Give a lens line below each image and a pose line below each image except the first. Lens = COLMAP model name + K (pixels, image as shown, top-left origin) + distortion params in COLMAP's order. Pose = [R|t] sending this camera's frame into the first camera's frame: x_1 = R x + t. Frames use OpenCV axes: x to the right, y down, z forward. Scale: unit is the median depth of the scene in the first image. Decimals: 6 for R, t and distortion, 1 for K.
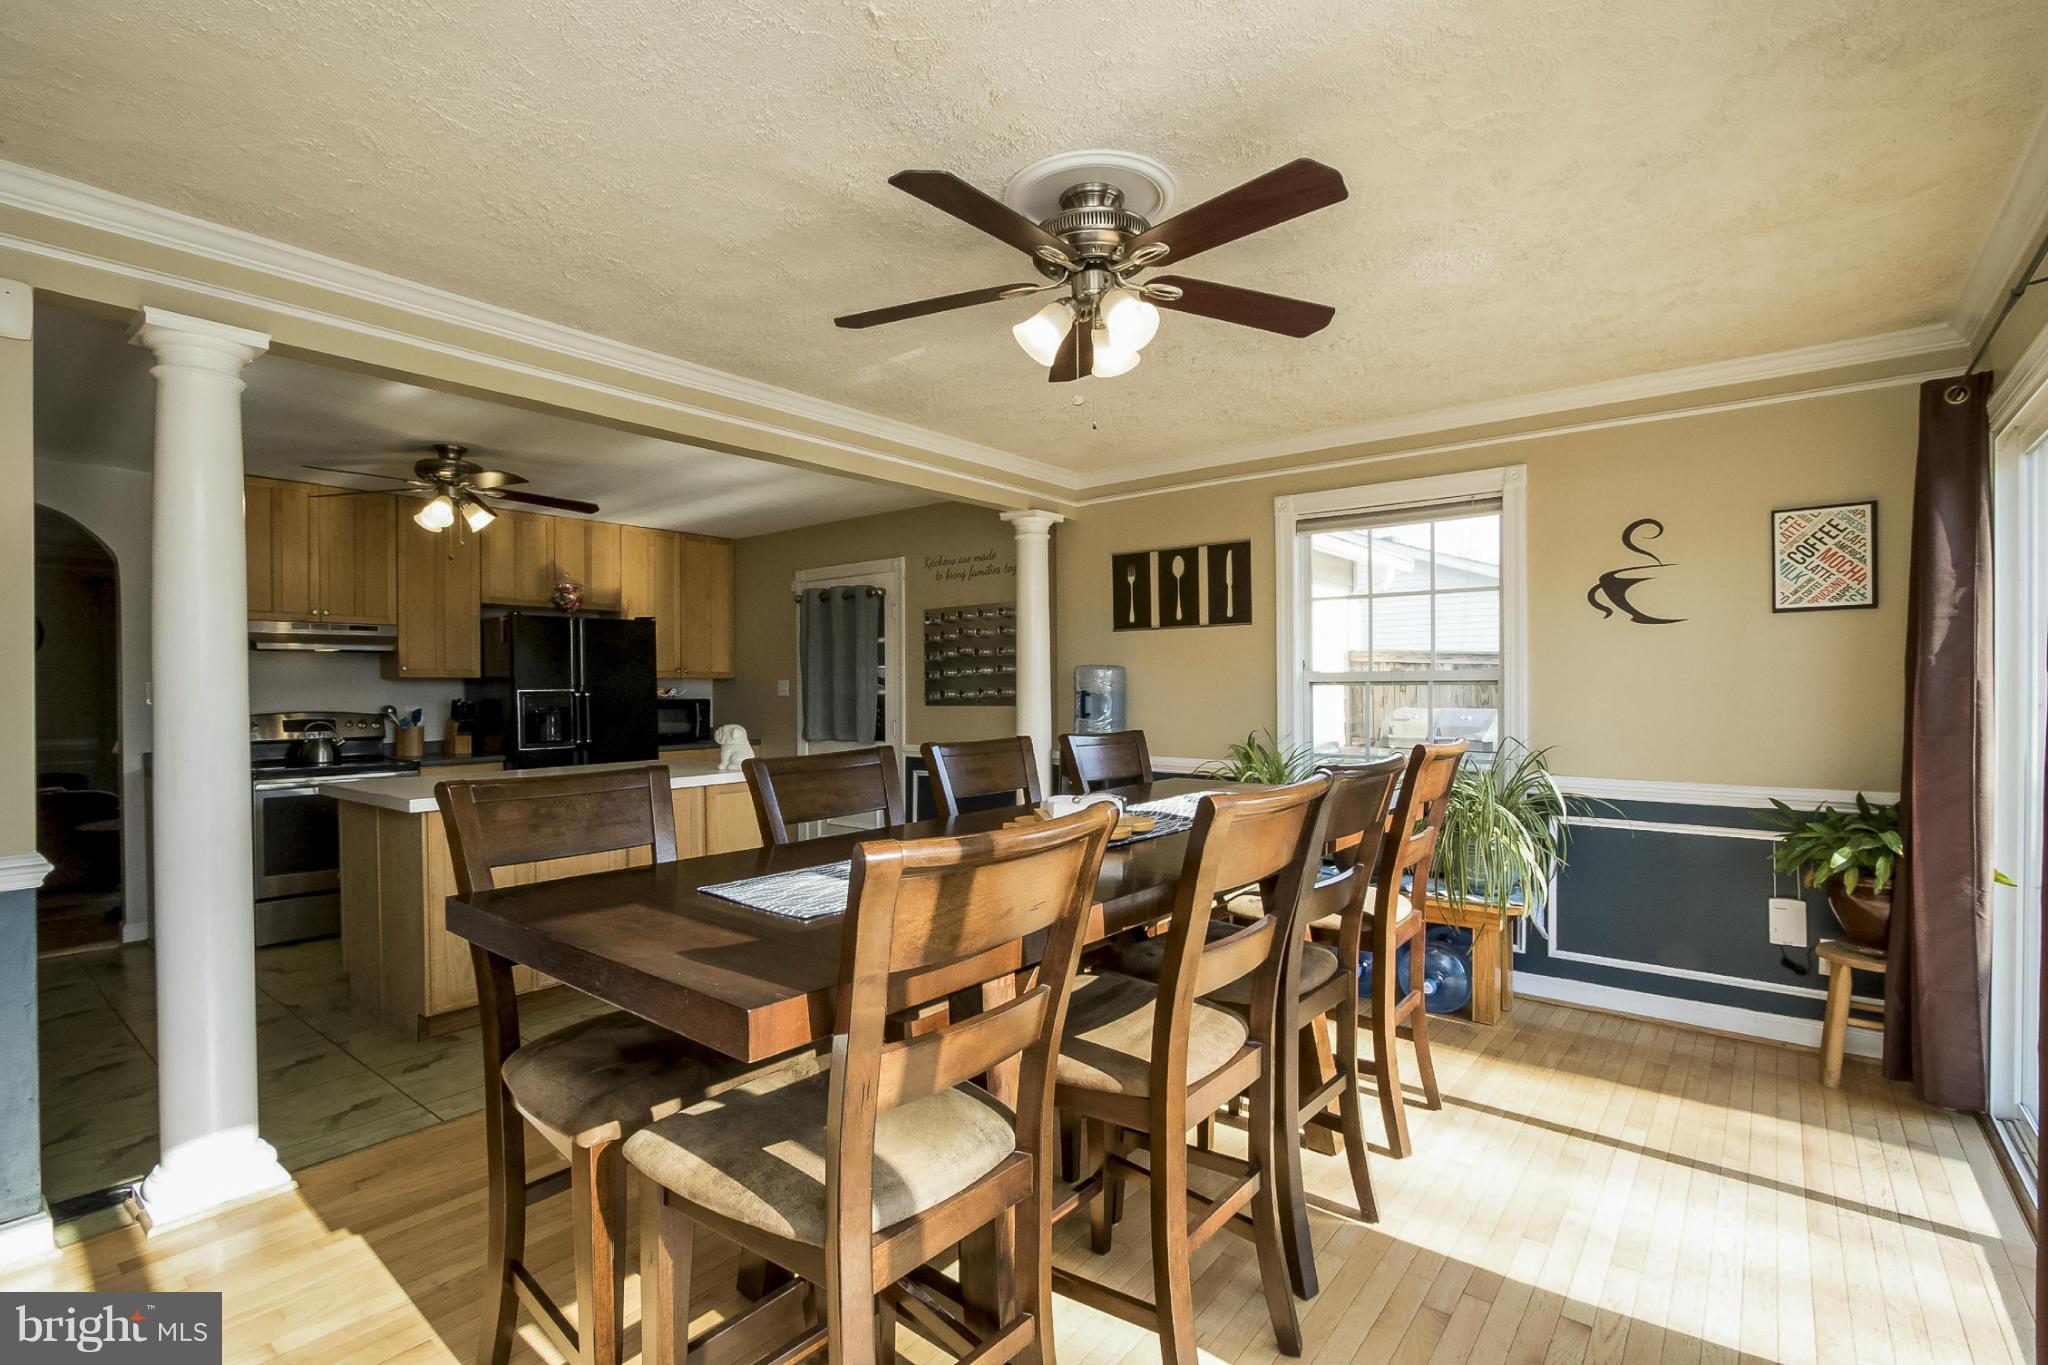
lens RADIAL K [[943.5, 0, 1021.0], [0, 943.5, 694.7], [0, 0, 1]] dist [-0.023307, 0.005503]
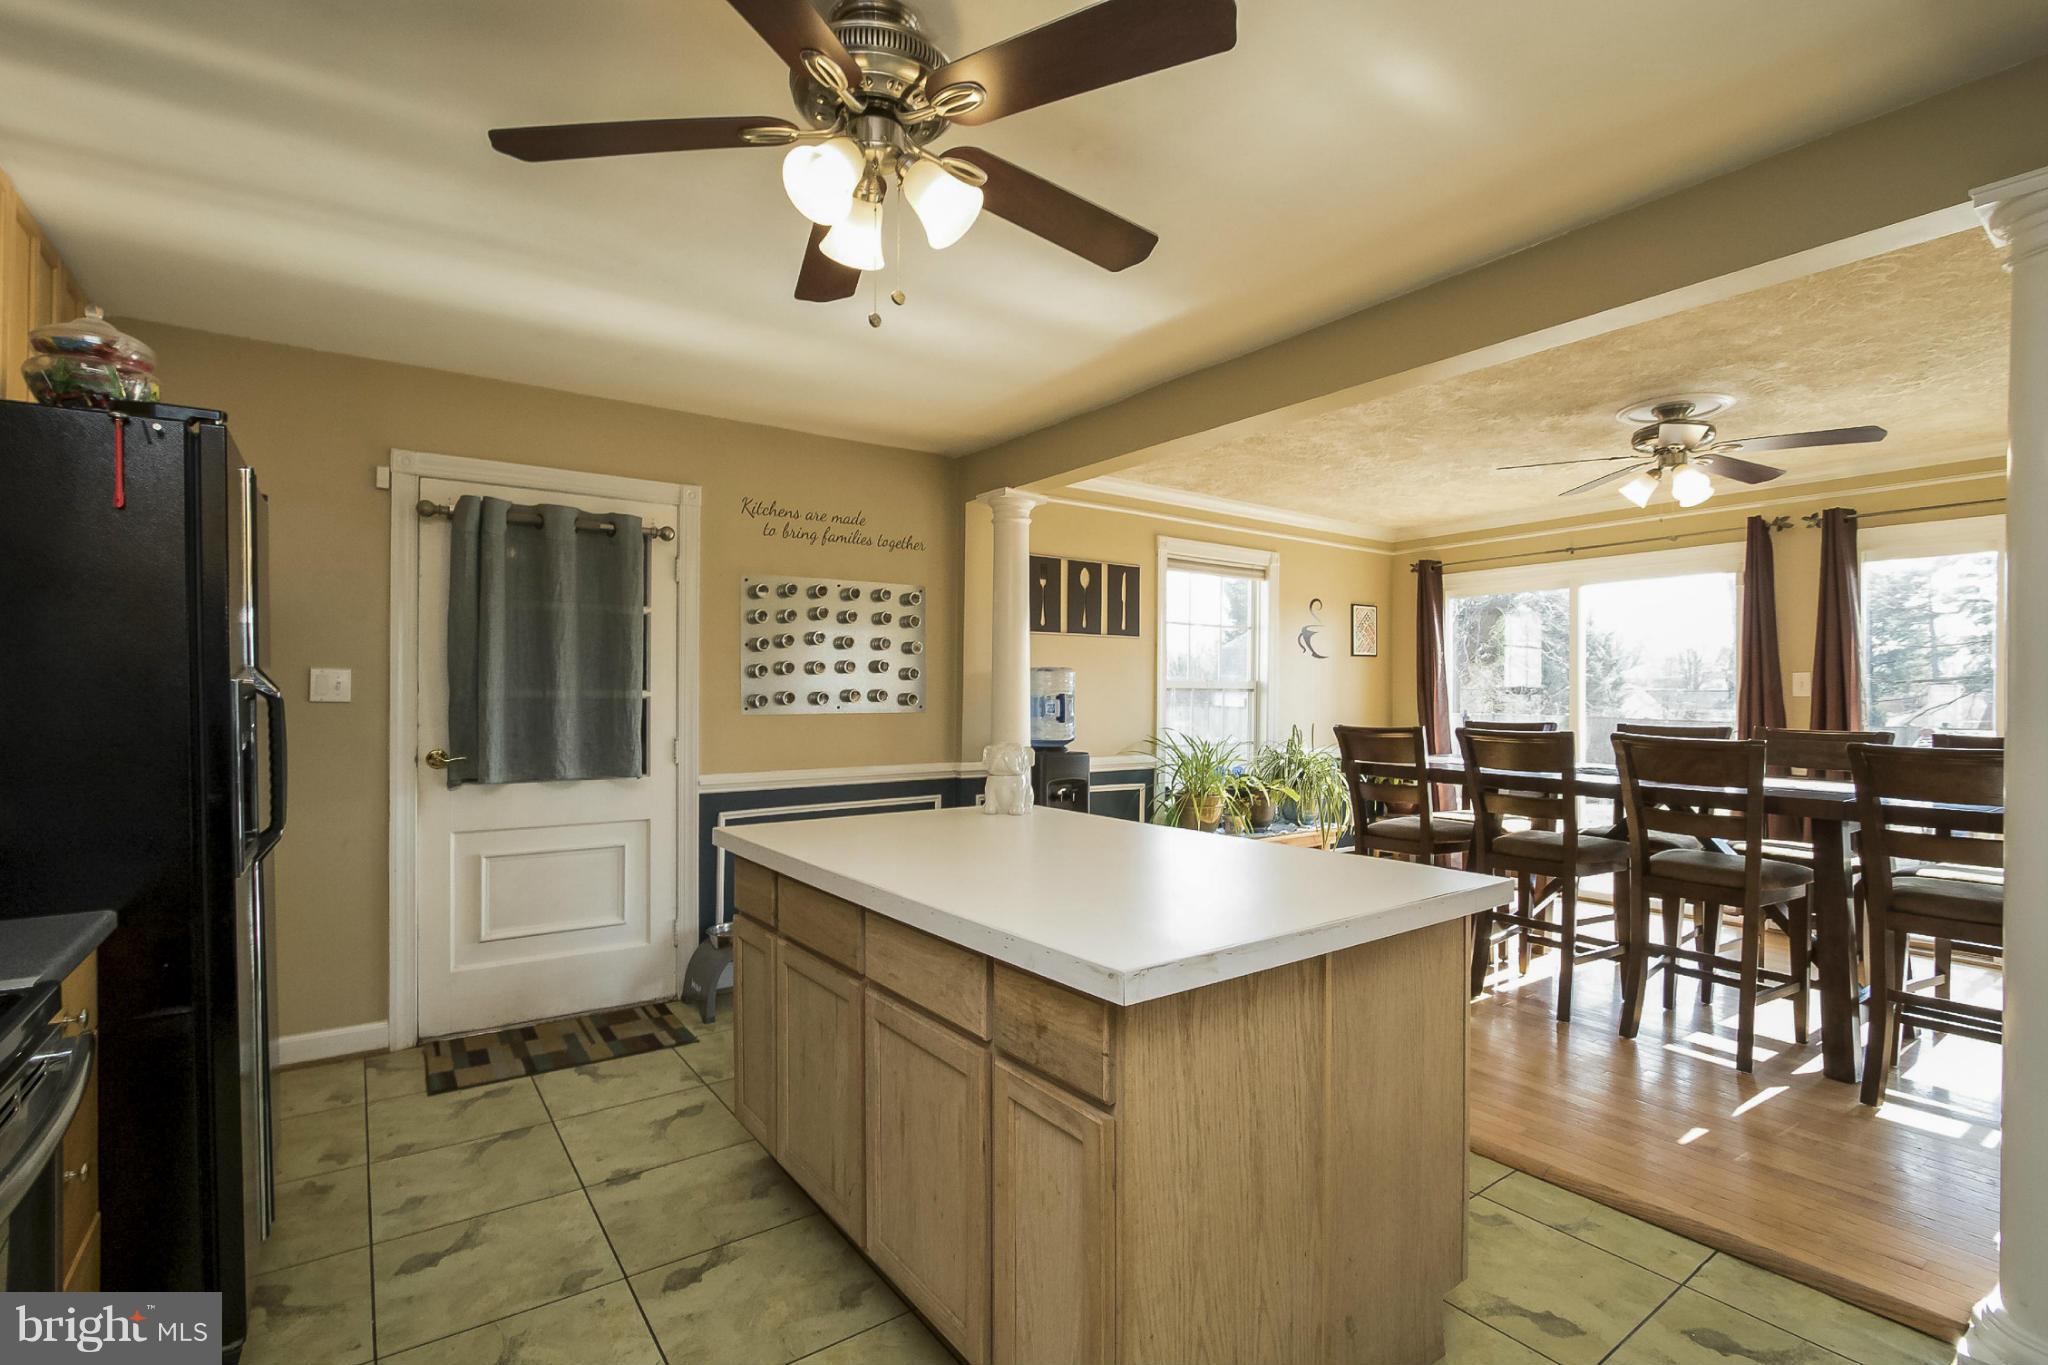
lens RADIAL K [[943.5, 0, 1021.6], [0, 943.5, 695.9], [0, 0, 1]] dist [-0.023307, 0.005503]
pose [[0.266749, 0.006537, 0.963744, -0.806044], [0.005155, 0.999953, -0.008209, 0.005112], [-0.963752, 0.007158, 0.266702, 0.720931]]
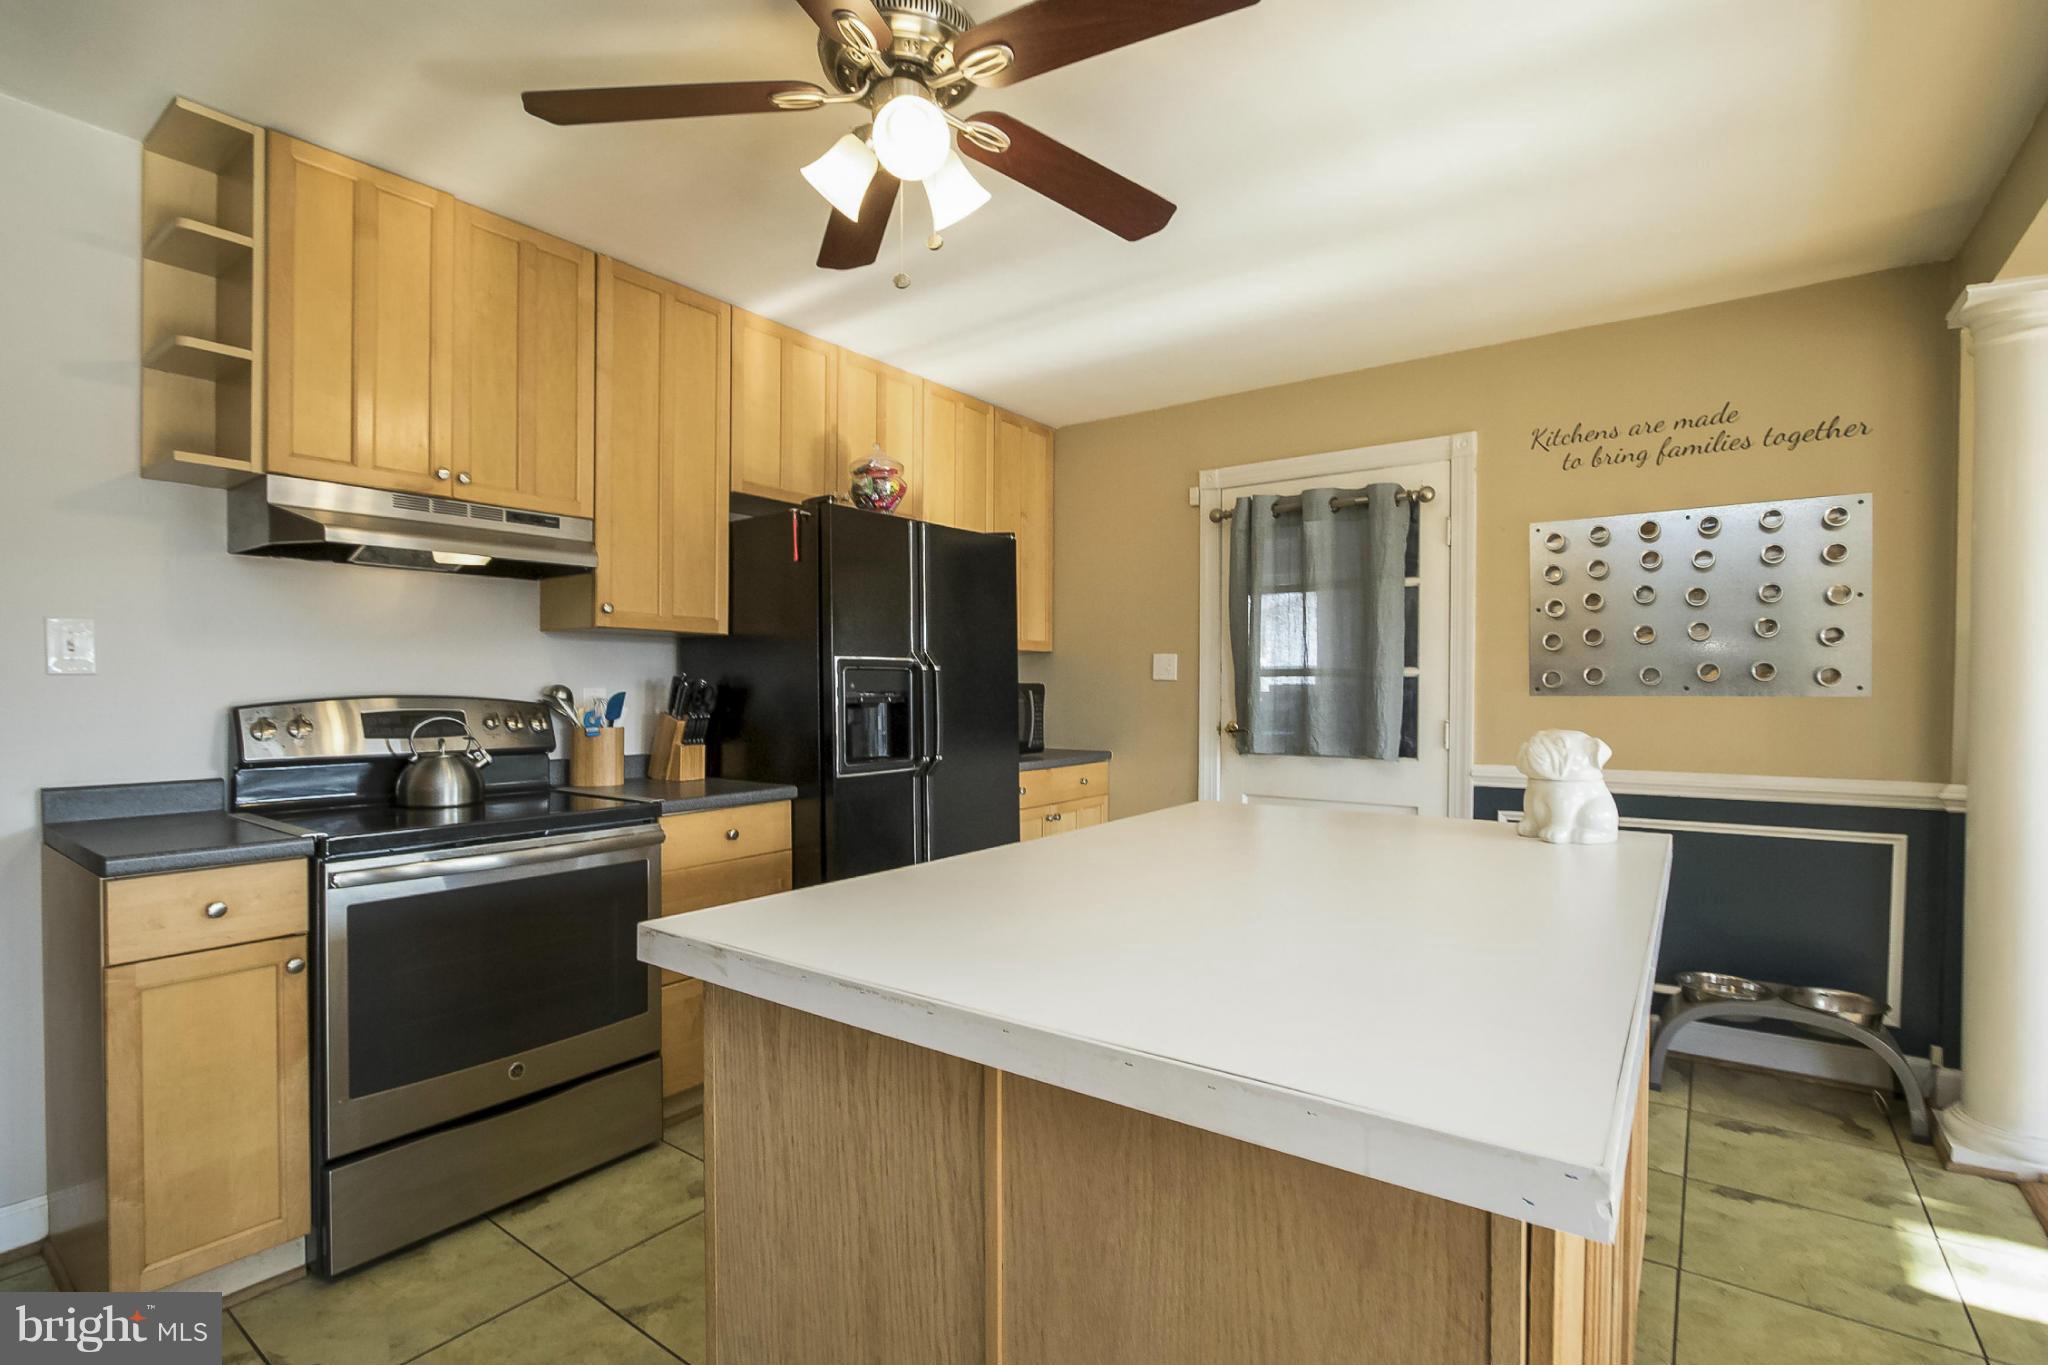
lens RADIAL K [[943.5, 0, 1016.9], [0, 943.5, 695.7], [0, 0, 1]] dist [-0.023307, 0.005503]
pose [[0.999189, 0.009047, 0.039227, -0.489905], [-0.009044, 0.999959, -0.000251, 0.016400], [-0.039228, -0.000104, 0.999230, 0.530048]]
